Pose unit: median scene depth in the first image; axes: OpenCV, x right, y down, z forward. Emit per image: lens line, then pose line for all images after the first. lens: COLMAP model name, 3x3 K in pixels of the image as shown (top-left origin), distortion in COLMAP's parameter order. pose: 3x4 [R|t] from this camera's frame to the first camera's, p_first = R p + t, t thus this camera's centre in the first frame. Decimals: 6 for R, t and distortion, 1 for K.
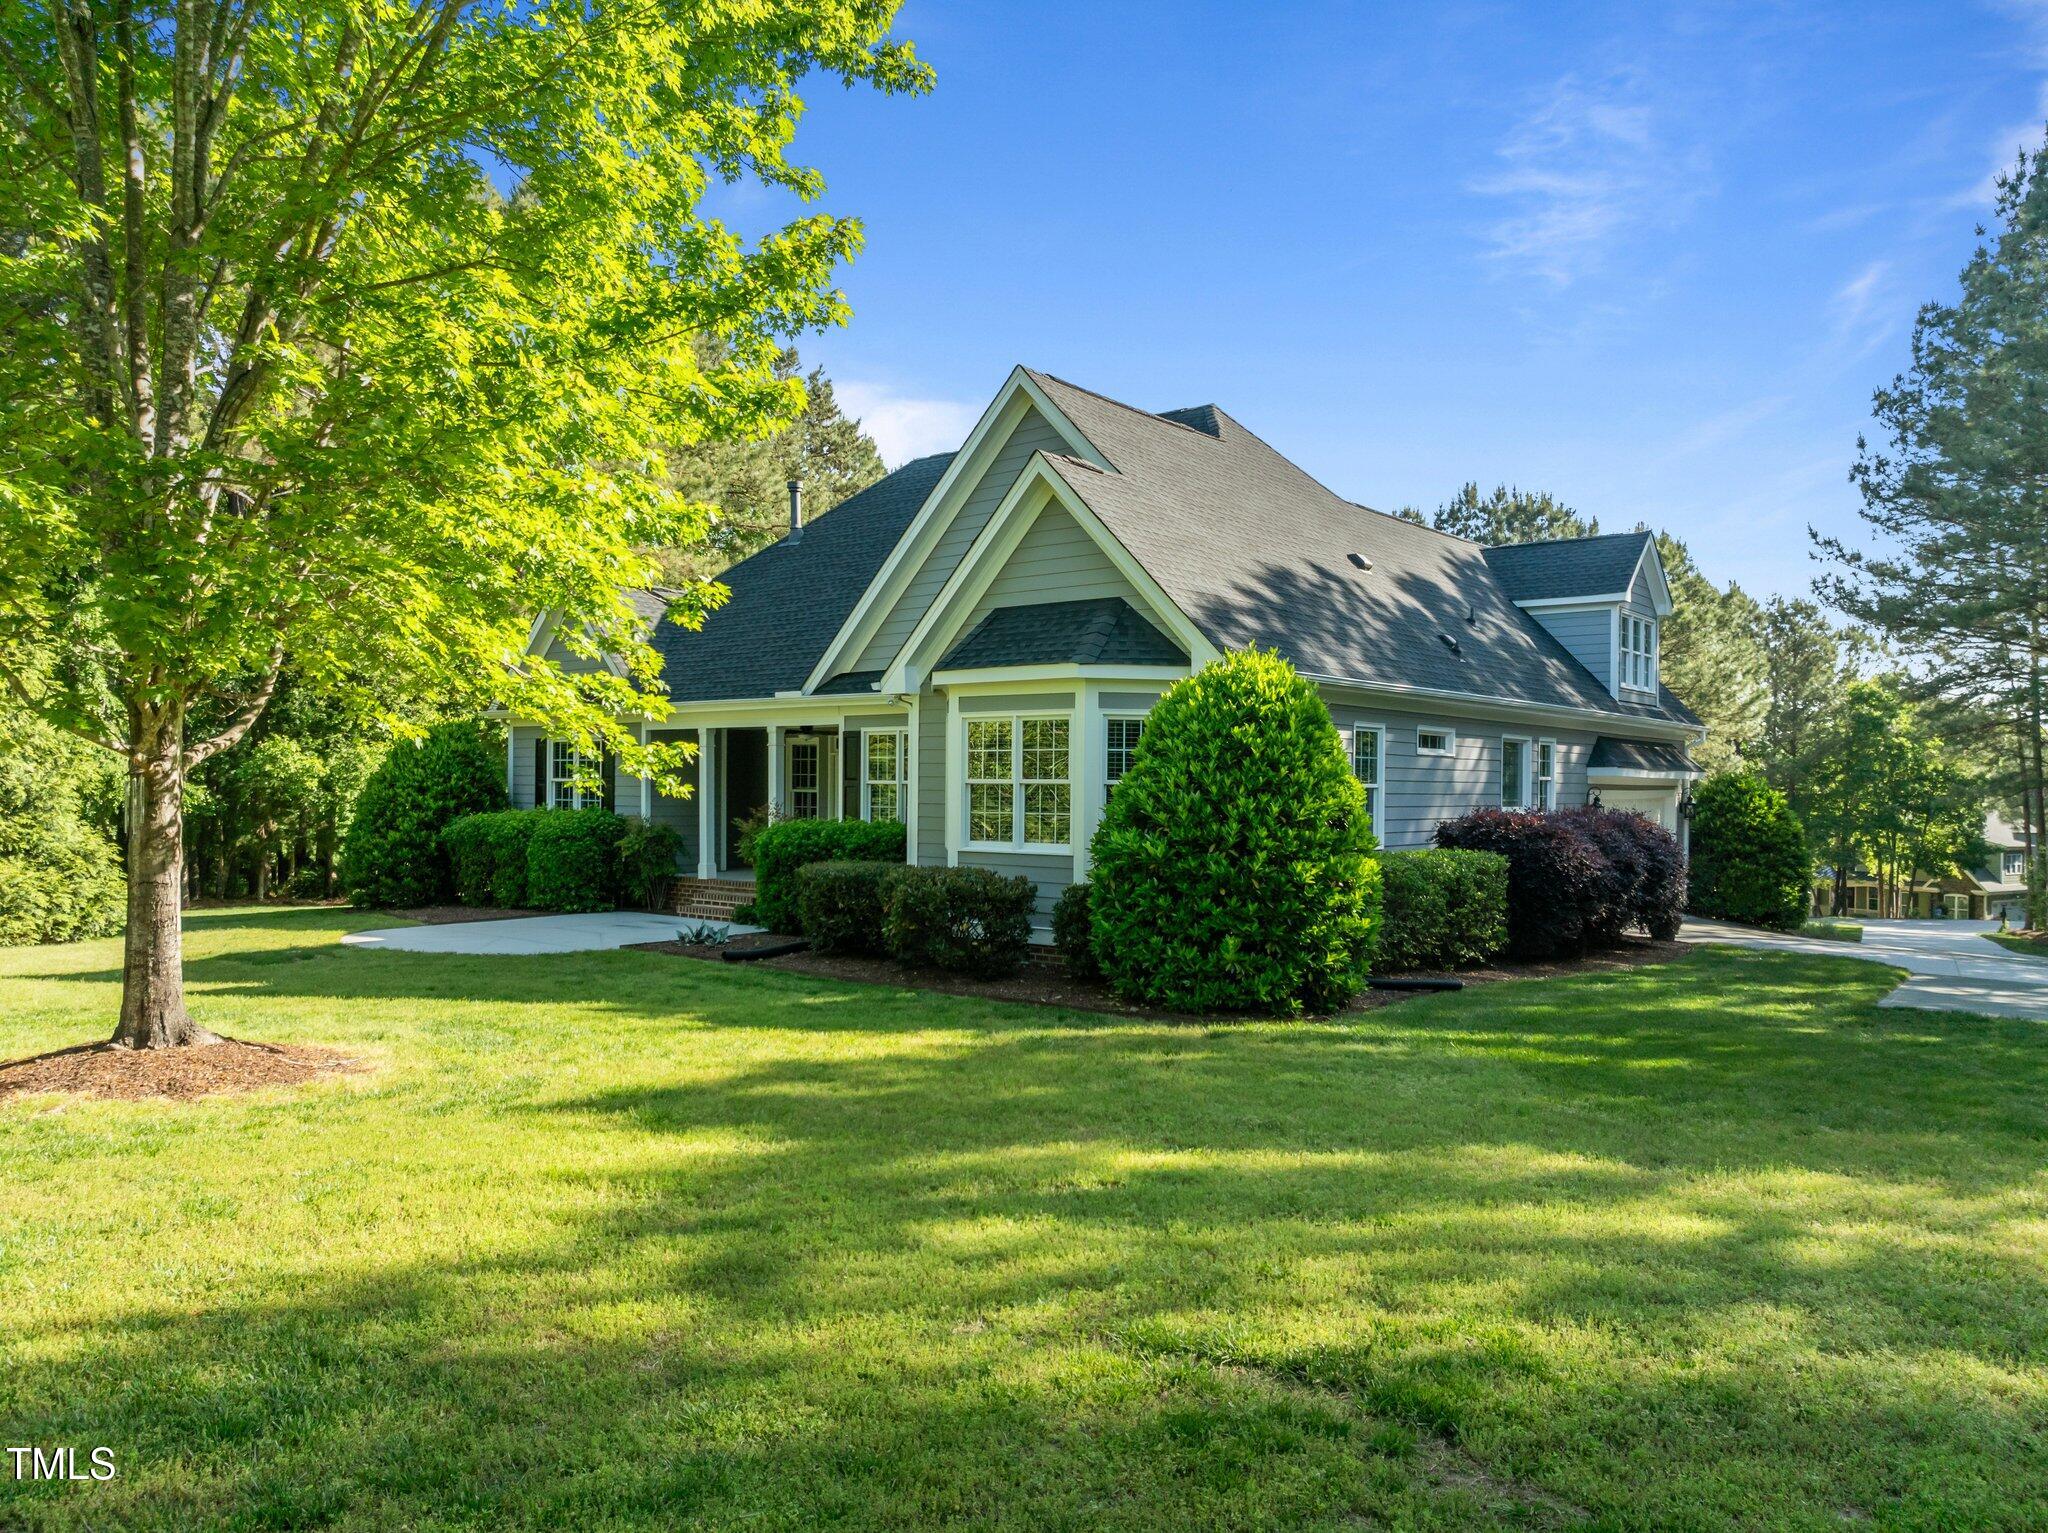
lens RADIAL K [[1442.8, 0, 1024.0], [0, 1442.8, 766.5], [0, 0, 1]] dist [-0.039658, -0.000599]
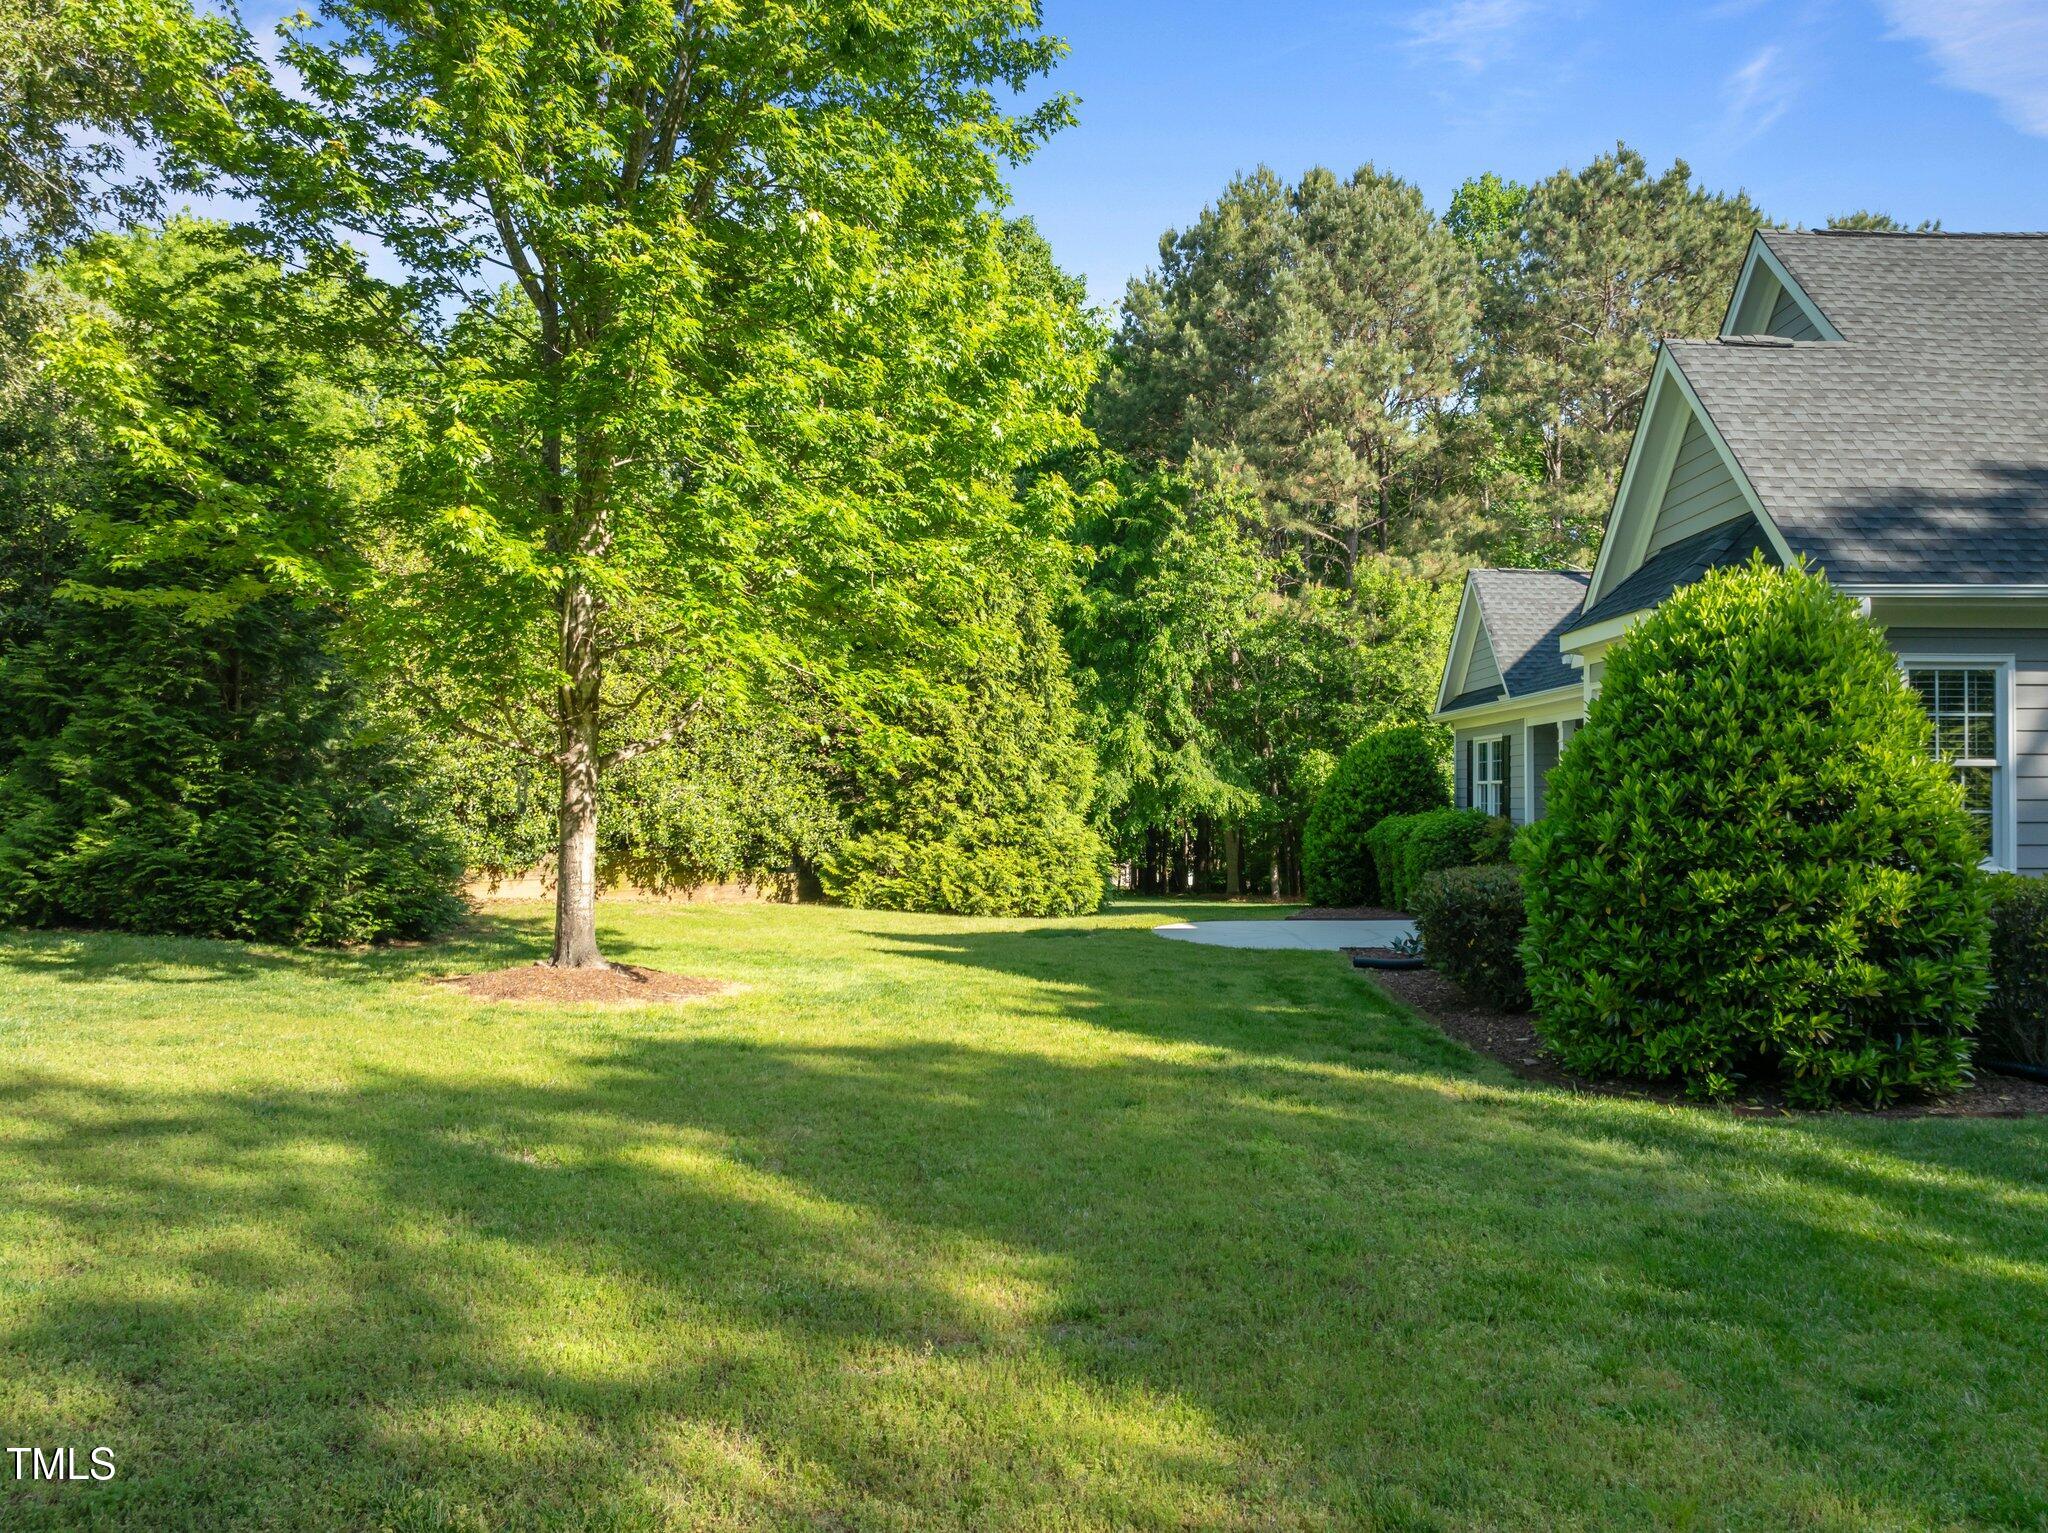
lens RADIAL K [[1444.6, 0, 1024.0], [0, 1444.6, 766.5], [0, 0, 1]] dist [-0.053747, -0.000311]
pose [[0.621406, -0.022305, -0.783171, 0.308240], [0.012703, 0.999750, -0.018394, 0.015408], [0.783385, 0.001482, 0.621535, 0.201555]]
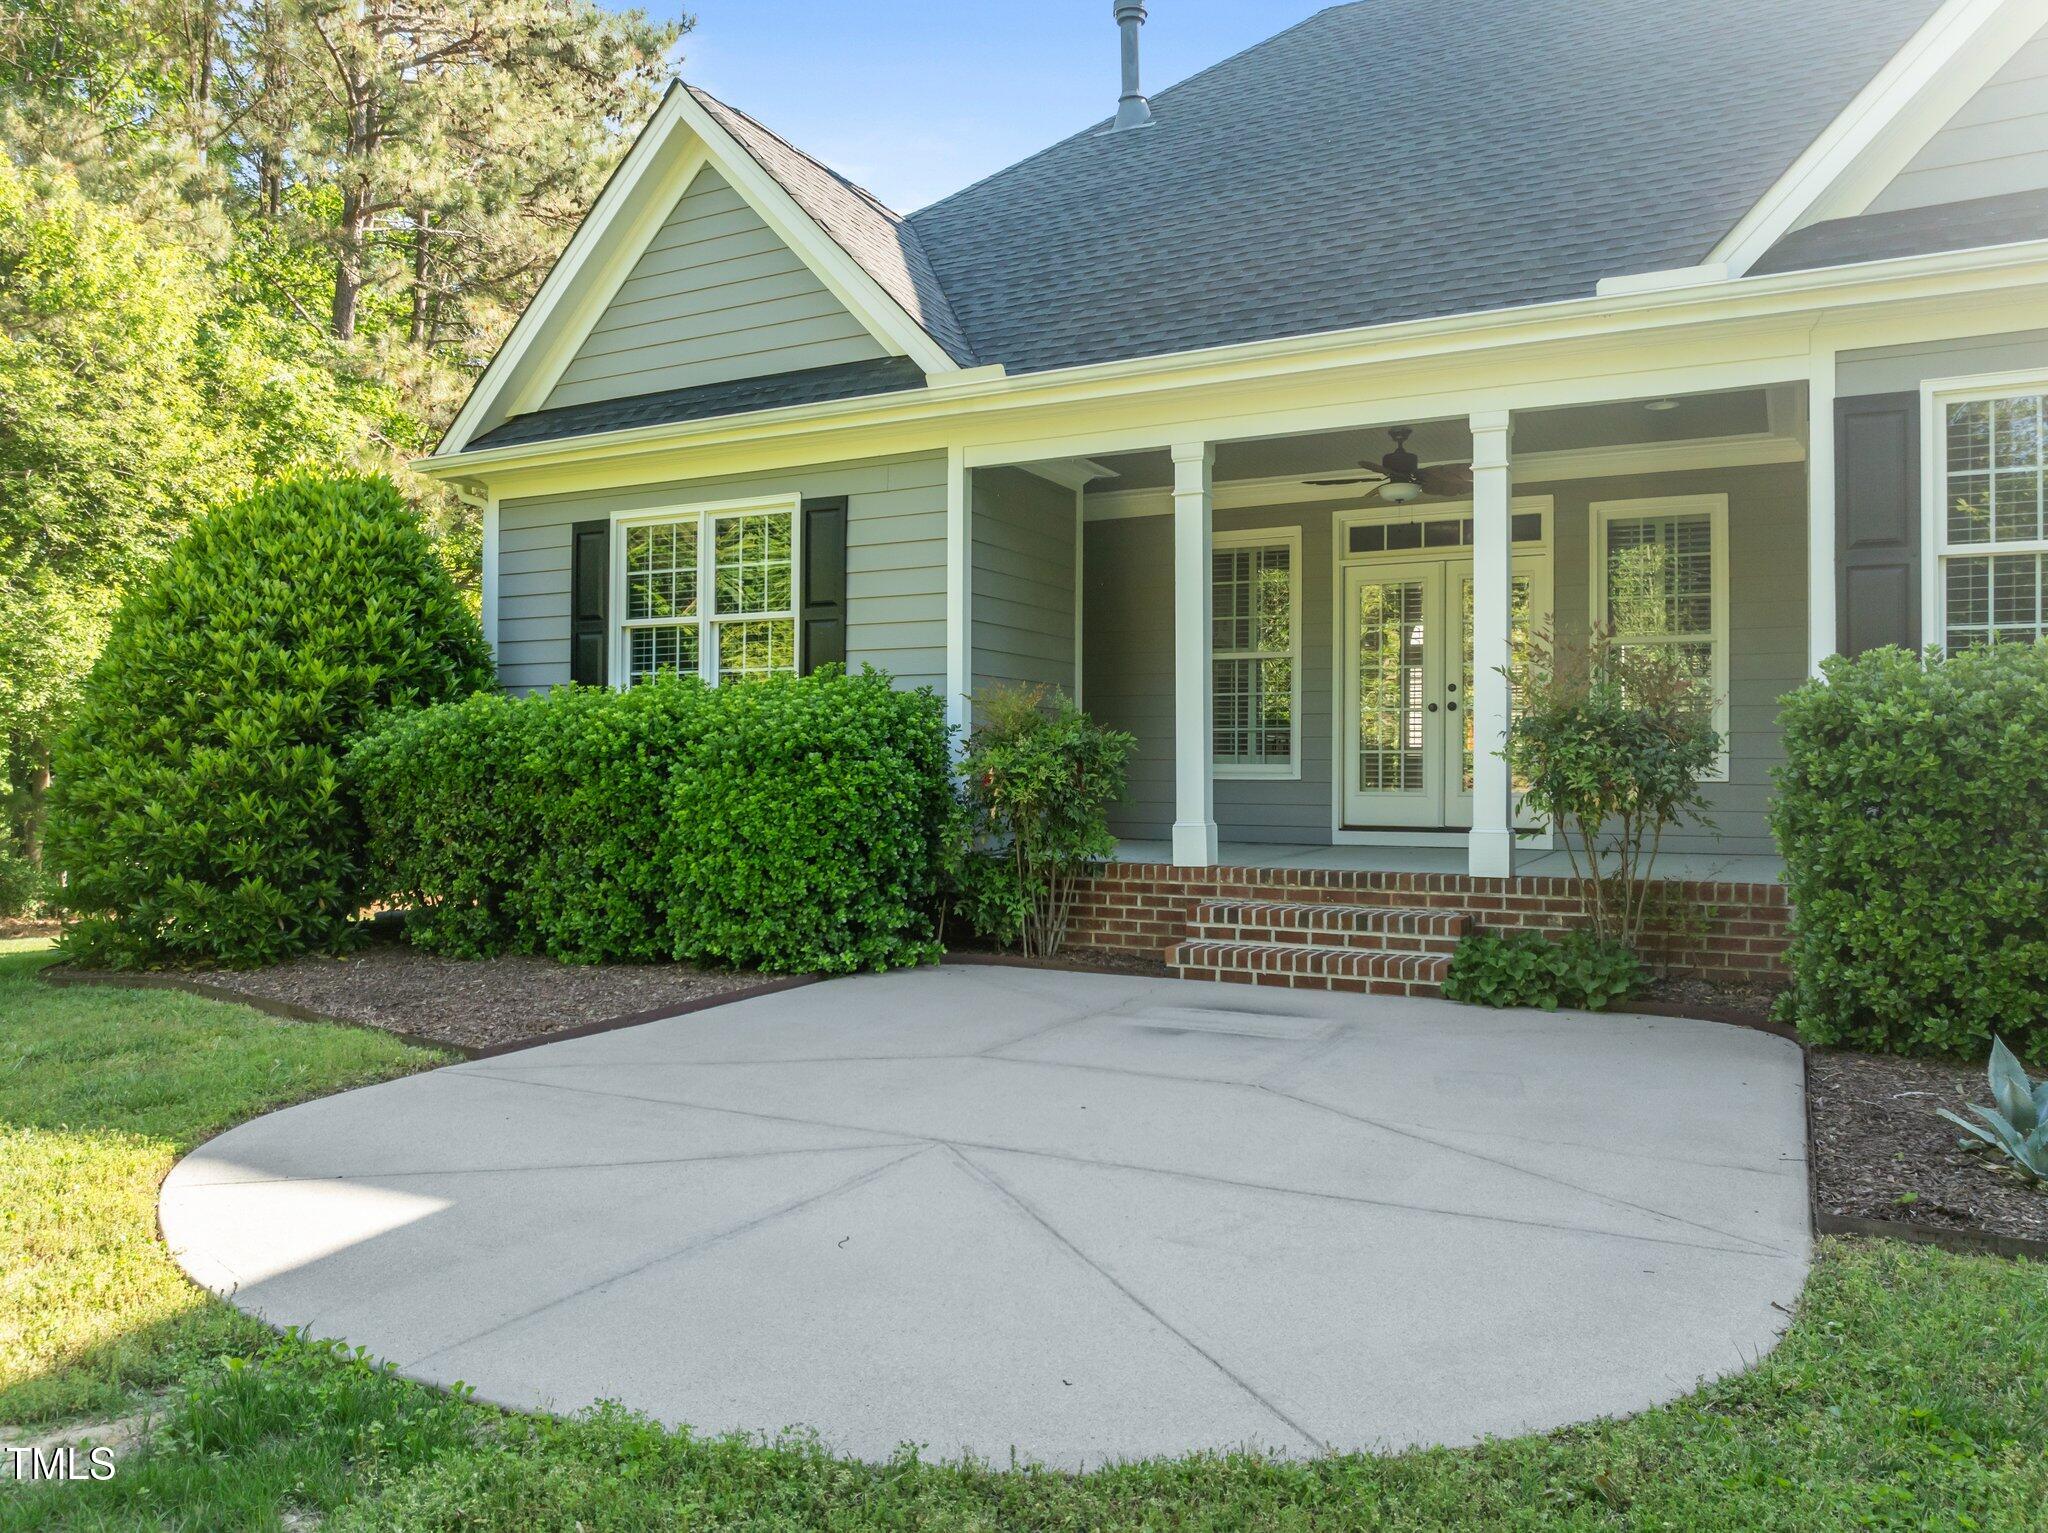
lens RADIAL K [[1468.5, 0, 1024.0], [0, 1468.5, 766.5], [0, 0, 1]] dist [-0.048418, -0.001538]
pose [[0.980717, -0.002192, 0.195419, -0.383121], [0.000479, 0.999961, 0.008814, 0.057170], [-0.195431, -0.008550, 0.980680, 0.749046]]
